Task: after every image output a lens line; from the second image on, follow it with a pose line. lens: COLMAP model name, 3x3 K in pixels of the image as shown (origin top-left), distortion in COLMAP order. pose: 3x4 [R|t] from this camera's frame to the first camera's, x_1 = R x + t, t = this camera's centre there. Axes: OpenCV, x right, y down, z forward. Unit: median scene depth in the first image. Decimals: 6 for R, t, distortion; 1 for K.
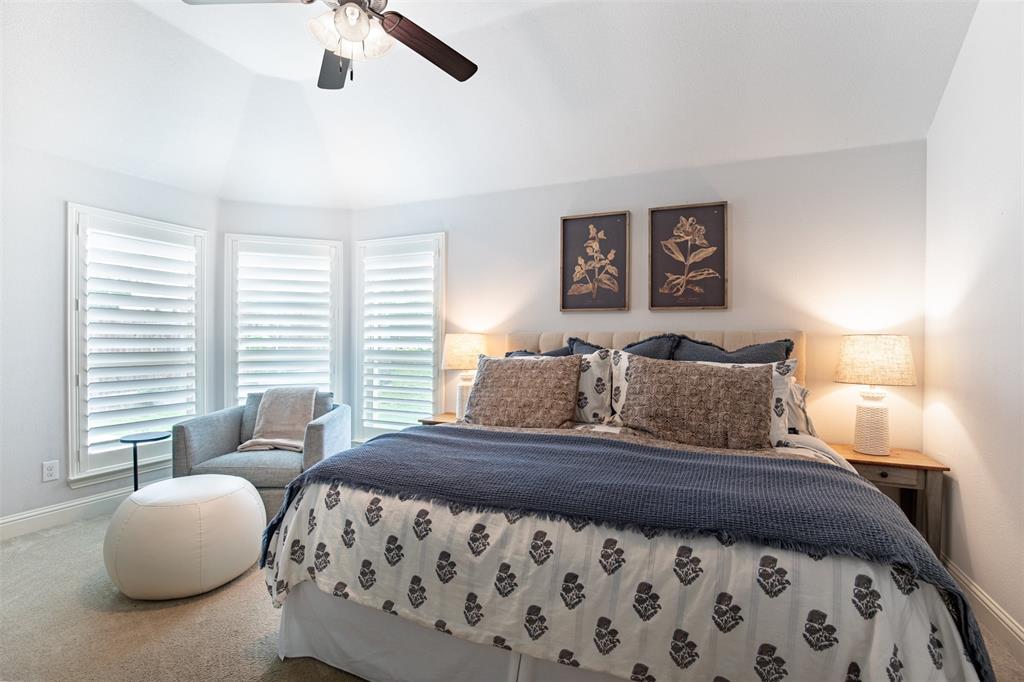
lens RADIAL K [[477.9, 0, 519.0], [0, 477.9, 344.1], [0, 0, 1]] dist [-0.002271, 0.000501]
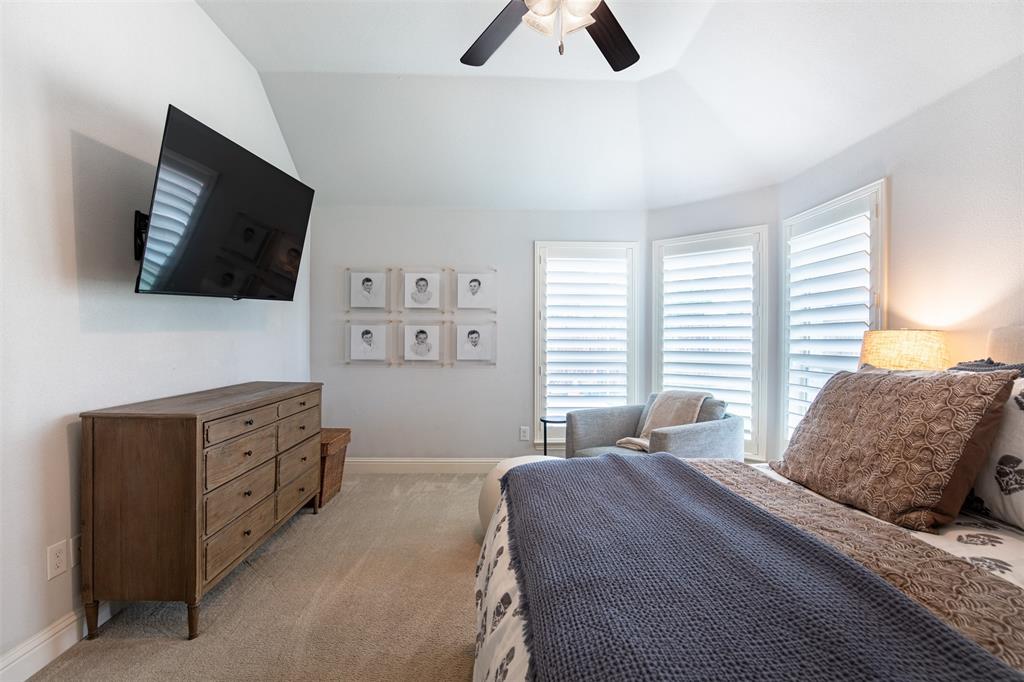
lens RADIAL K [[477.9, 0, 519.0], [0, 477.9, 344.1], [0, 0, 1]] dist [-0.002271, 0.000501]
pose [[0.464910, 0.004079, -0.885348, 0.209592], [-0.007476, 0.999972, 0.000681, -0.000610], [0.885326, 0.006302, 0.464928, 0.261823]]
